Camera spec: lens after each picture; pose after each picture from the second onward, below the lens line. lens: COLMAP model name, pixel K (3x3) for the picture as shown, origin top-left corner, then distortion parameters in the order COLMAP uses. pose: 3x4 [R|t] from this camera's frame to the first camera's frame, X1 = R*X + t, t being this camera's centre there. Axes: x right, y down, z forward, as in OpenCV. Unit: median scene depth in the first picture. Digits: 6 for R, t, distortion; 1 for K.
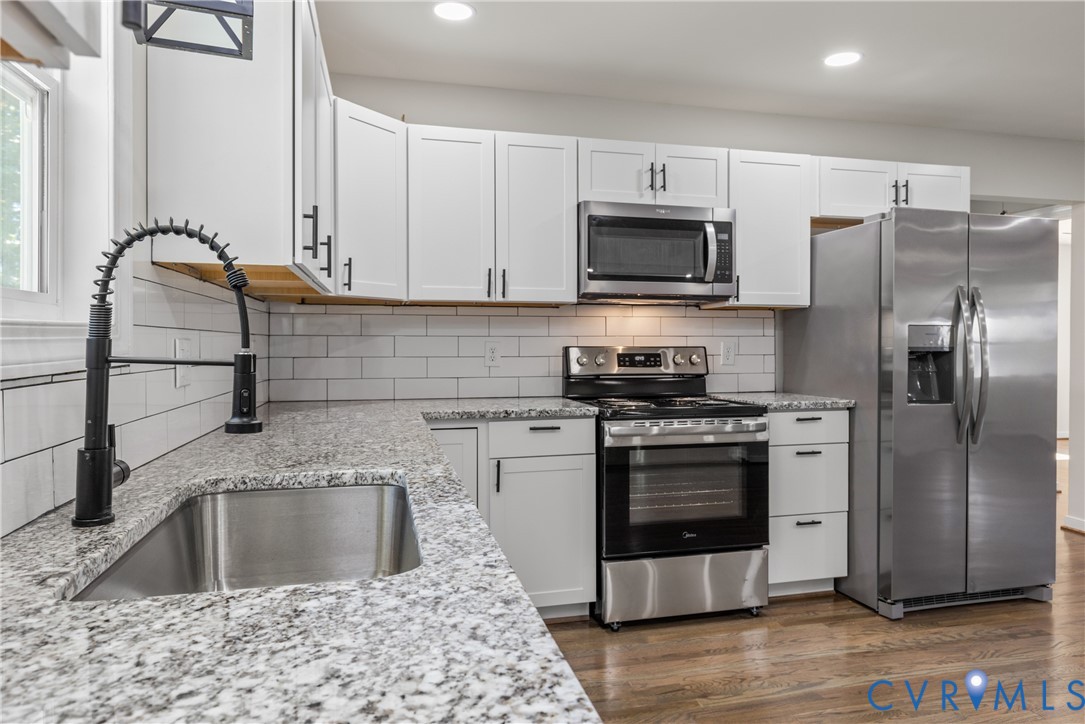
lens RADIAL K [[498.7, 0, 585.5], [0, 498.7, 363.6], [0, 0, 1]] dist [0.000228, -0.000399]
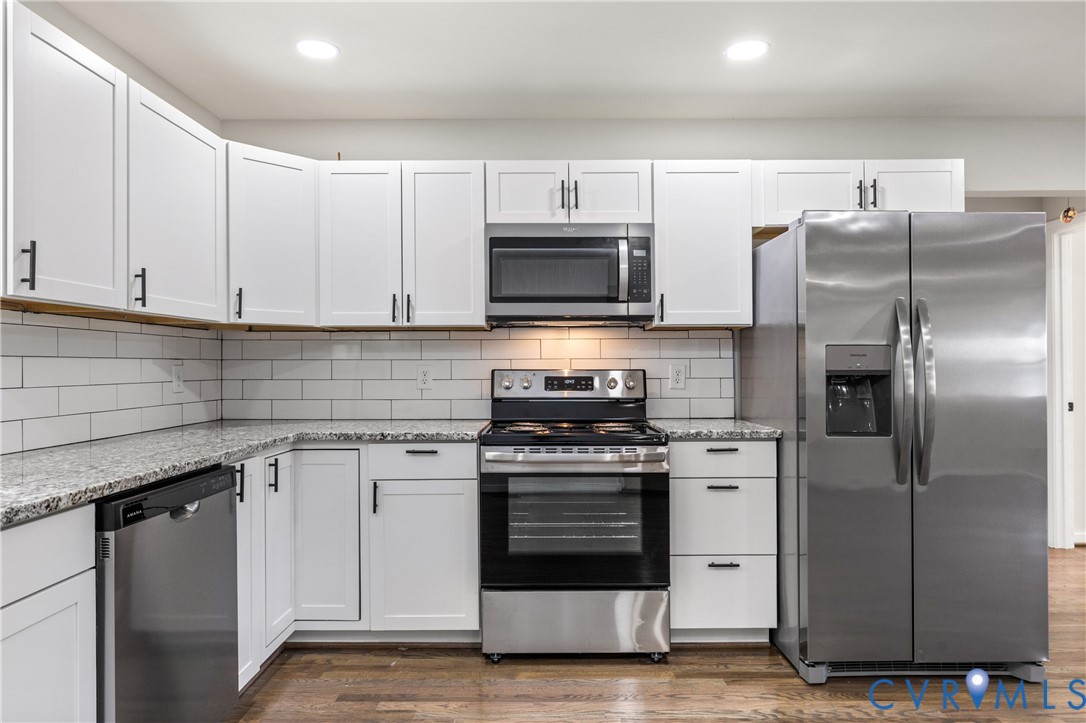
lens RADIAL K [[488.9, 0, 543.6], [0, 488.9, 379.6], [0, 0, 1]] dist [-0.000777, -0.000094]
pose [[0.983113, 0.002909, -0.182976, 0.278437], [-0.005077, 0.999922, -0.011380, -0.004247], [0.182929, 0.012117, 0.983051, 0.064141]]
